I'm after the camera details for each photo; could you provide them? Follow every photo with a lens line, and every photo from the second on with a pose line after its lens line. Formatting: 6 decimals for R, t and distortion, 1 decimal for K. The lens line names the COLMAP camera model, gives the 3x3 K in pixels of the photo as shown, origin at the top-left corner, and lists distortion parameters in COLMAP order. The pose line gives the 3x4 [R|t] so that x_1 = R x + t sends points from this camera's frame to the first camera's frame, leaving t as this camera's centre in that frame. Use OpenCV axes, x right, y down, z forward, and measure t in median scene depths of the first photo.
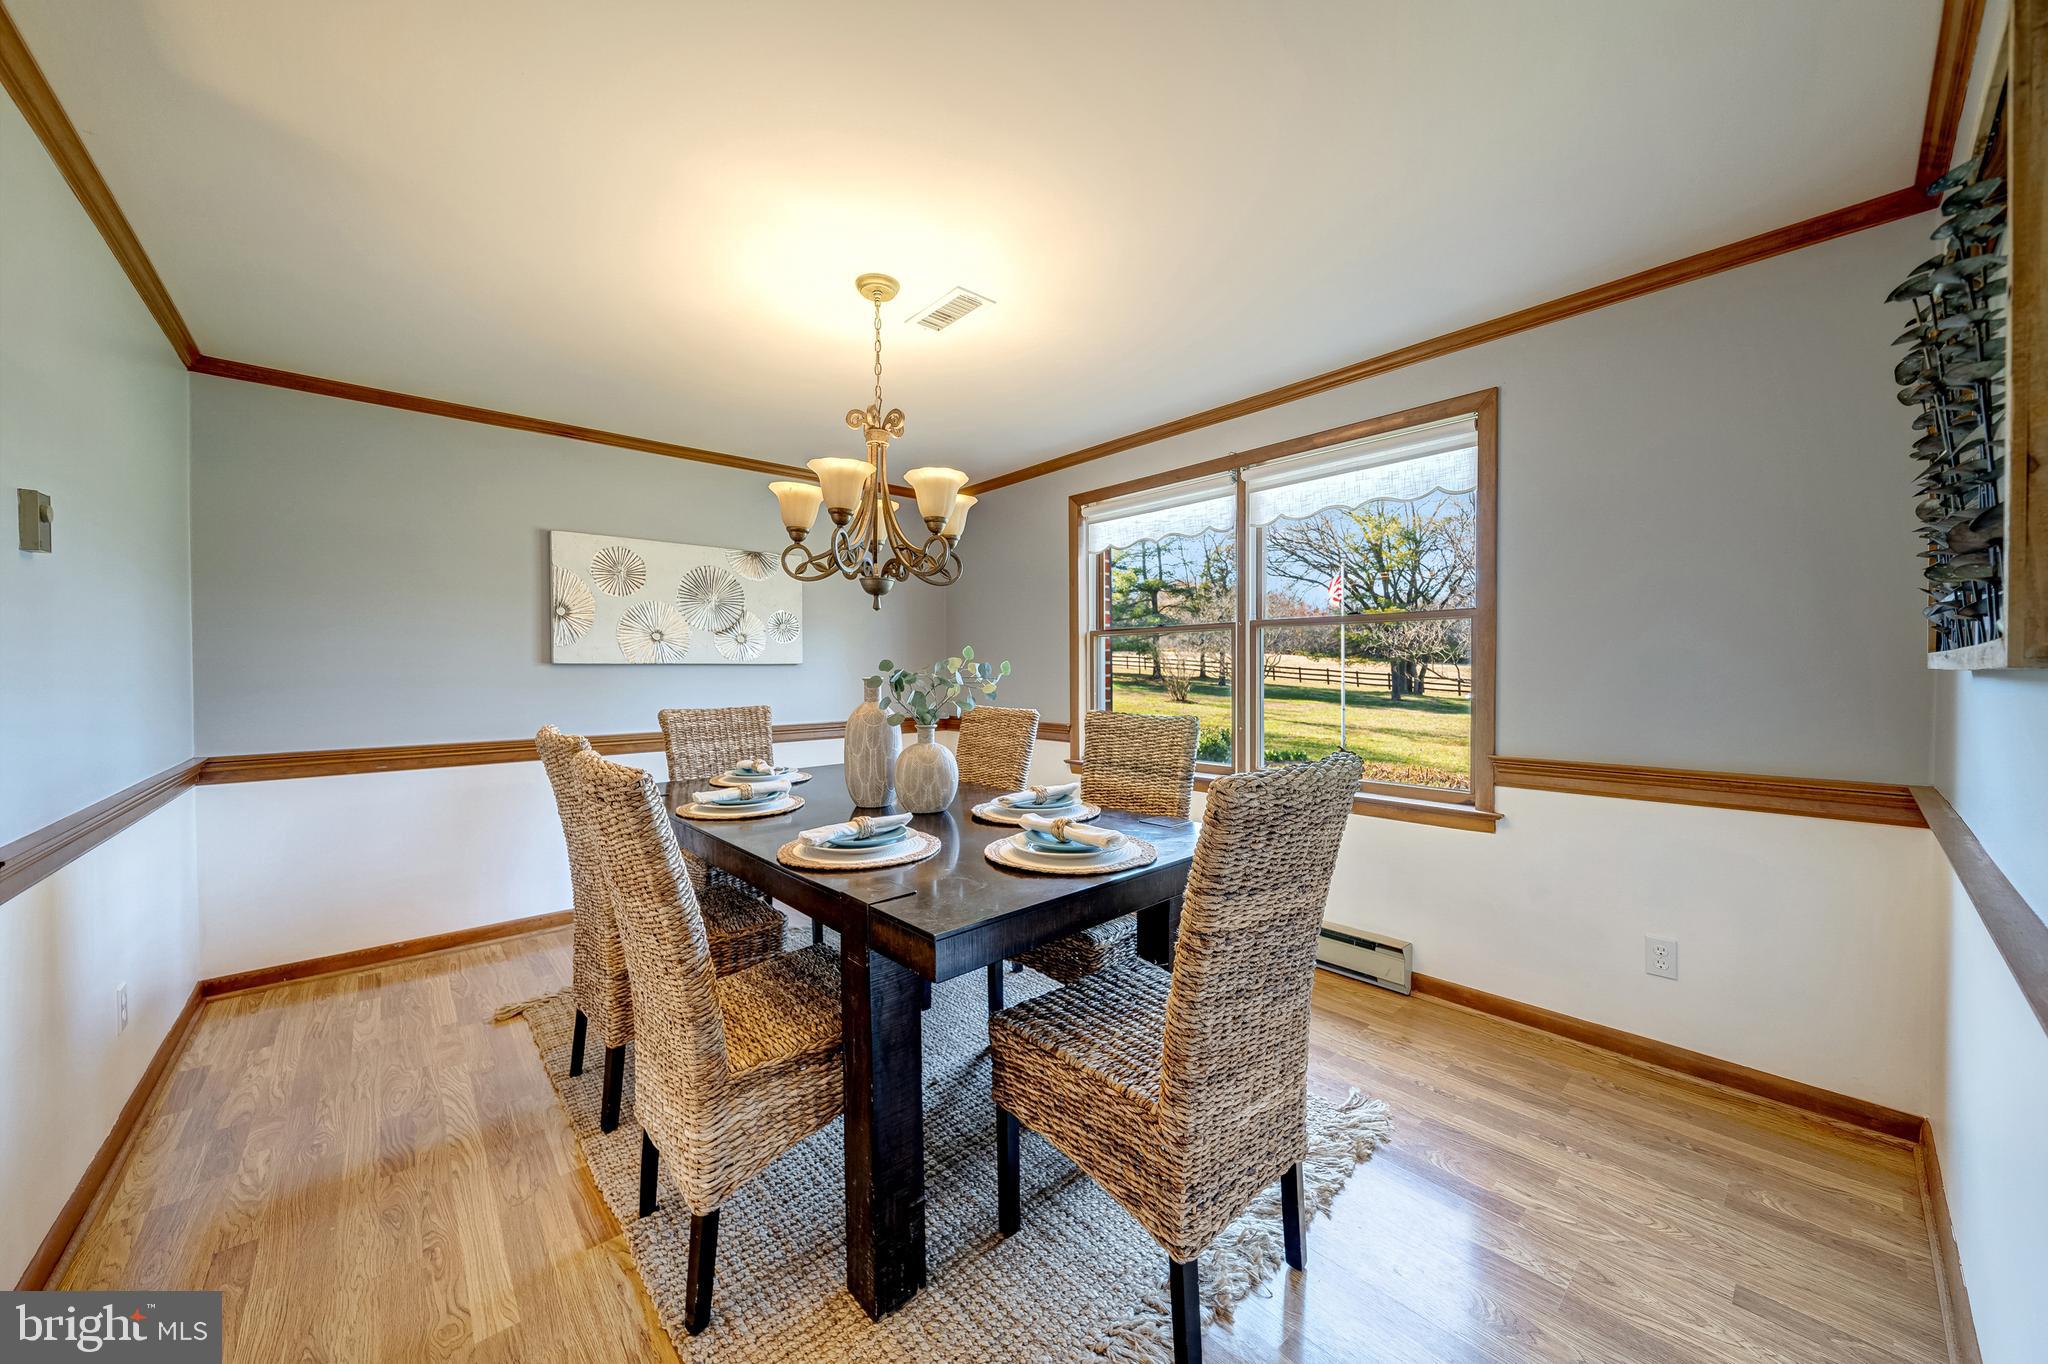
lens RADIAL K [[723.6, 0, 1024.0], [0, 723.6, 682.0], [0, 0, 1]] dist [0.000798, -0.000059]
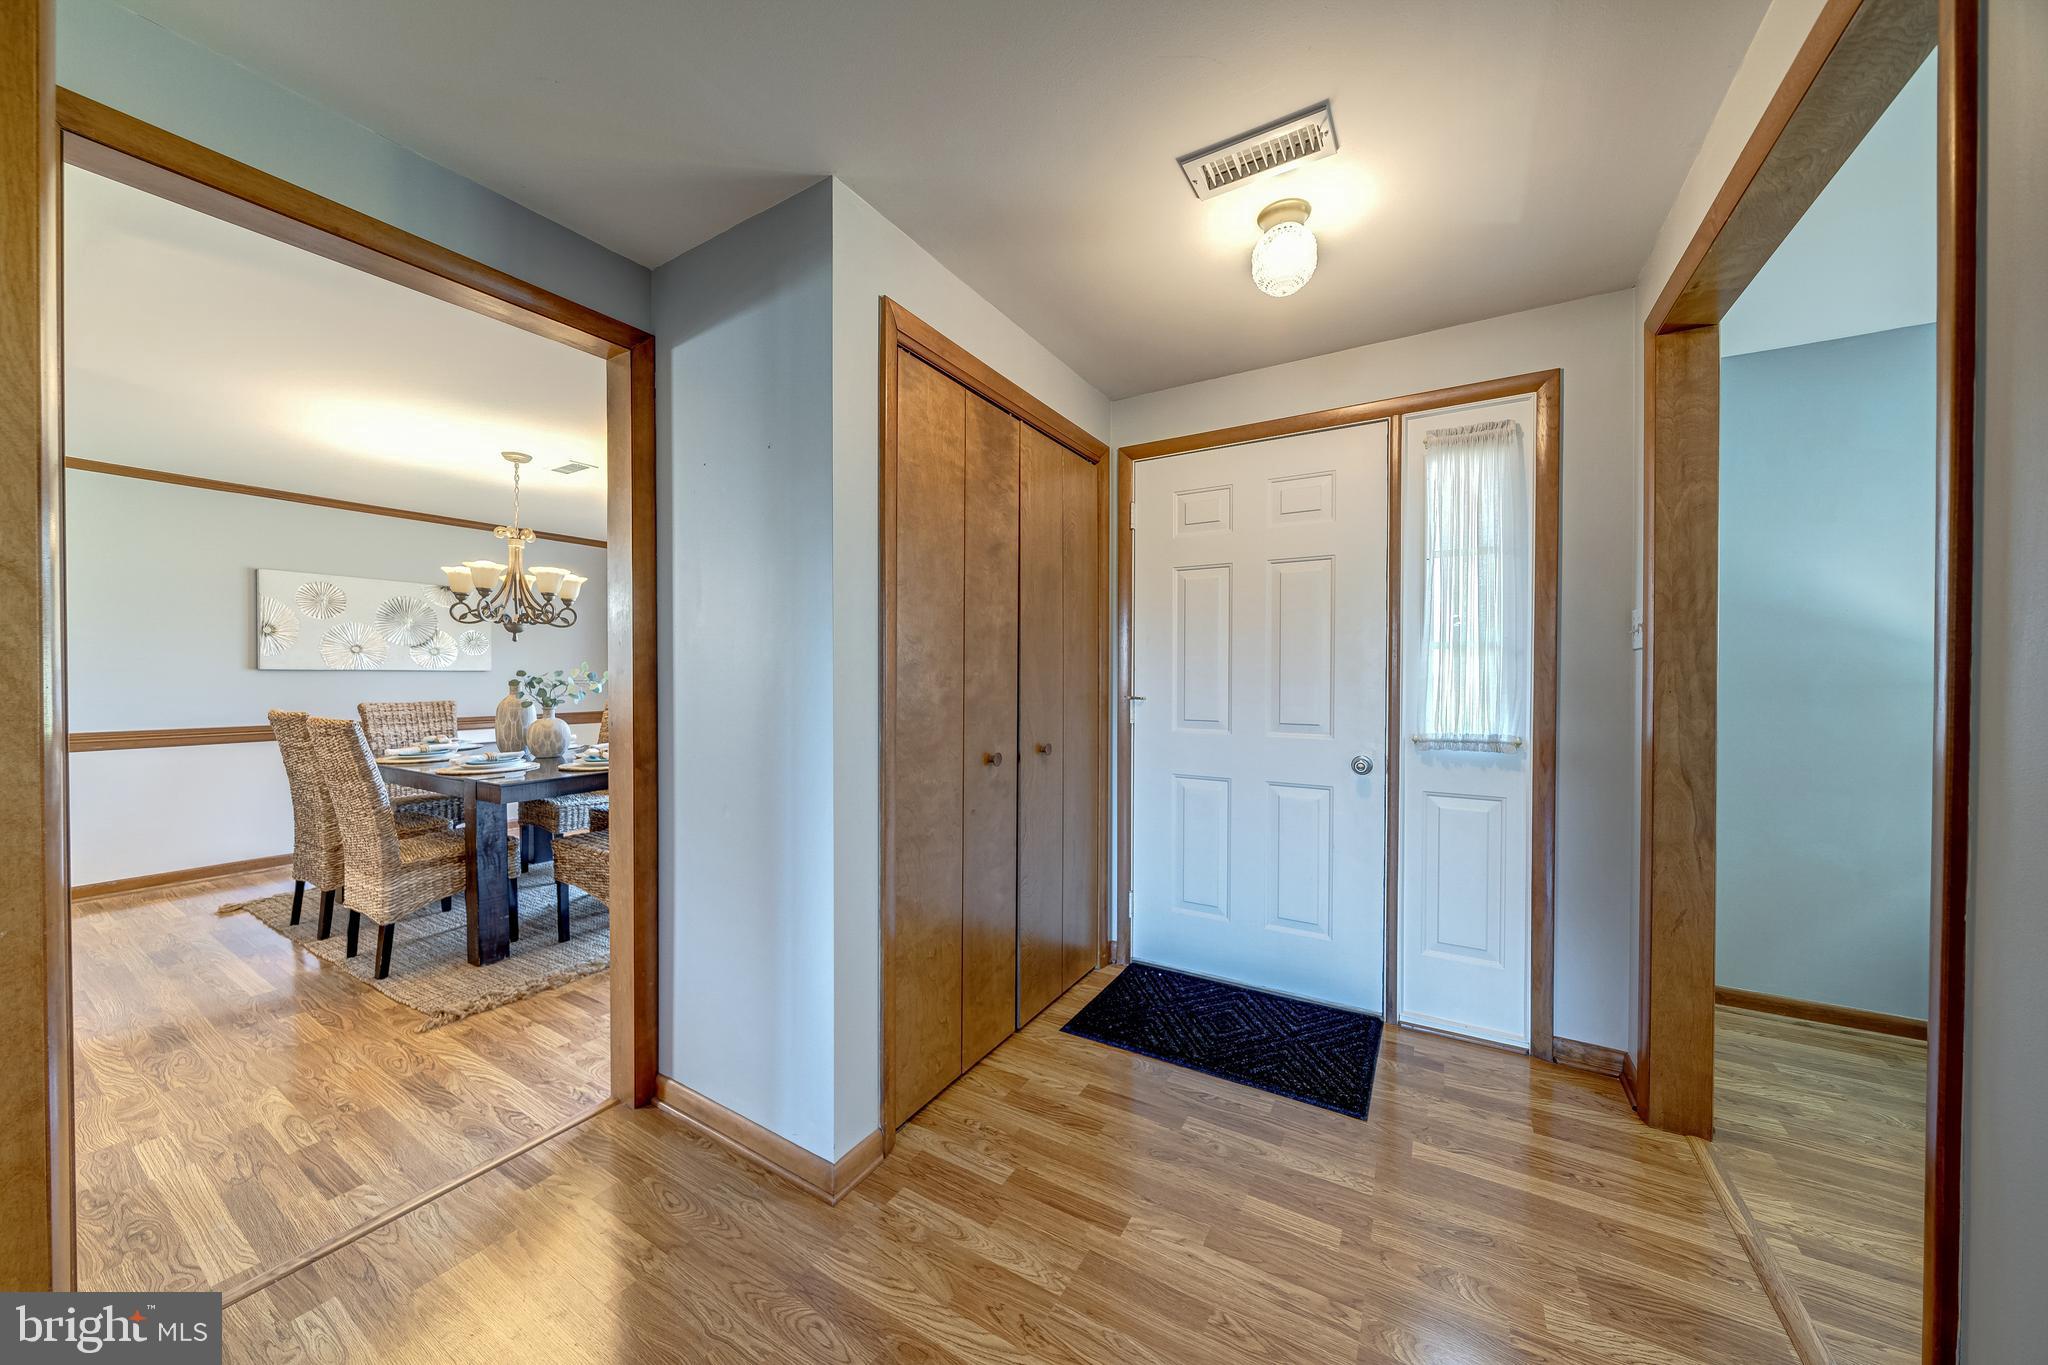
lens RADIAL K [[695.9, 0, 1024.0], [0, 695.9, 682.5], [0, 0, 1]] dist [-0.003439, -0.000031]
pose [[0.954396, 0.004094, 0.298517, 0.462165], [-0.001012, 0.999945, -0.010475, 0.015631], [-0.298543, 0.009695, 0.954347, -0.950350]]
